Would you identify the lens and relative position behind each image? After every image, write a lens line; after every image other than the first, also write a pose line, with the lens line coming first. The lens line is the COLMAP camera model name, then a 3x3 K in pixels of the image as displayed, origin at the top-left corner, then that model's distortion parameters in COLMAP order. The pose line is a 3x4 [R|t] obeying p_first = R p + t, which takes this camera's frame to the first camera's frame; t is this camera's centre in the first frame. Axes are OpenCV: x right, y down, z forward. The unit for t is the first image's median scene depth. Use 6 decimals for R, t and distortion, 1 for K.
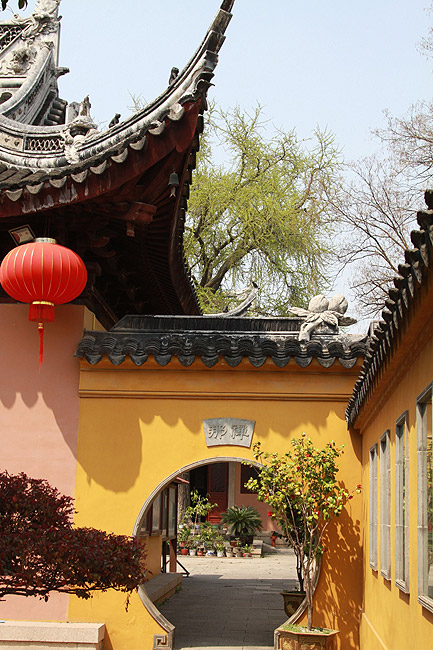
lens RADIAL K [[1112.5, 0, 216.5], [0, 1112.5, 325.0], [0, 0, 1]] dist [0.021412, -0.038414]
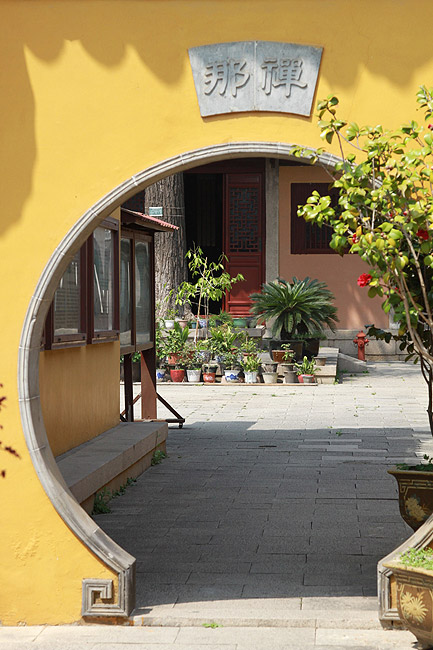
lens RADIAL K [[2333.0, 0, 216.5], [0, 2333.0, 325.0], [0, 0, 1]] dist [0.171650, 0.665424]
pose [[0.999687, -0.022339, -0.011242, 0.004556], [0.023992, 0.983528, 0.179156, 0.033919], [0.007055, -0.179370, 0.983756, 0.175053]]
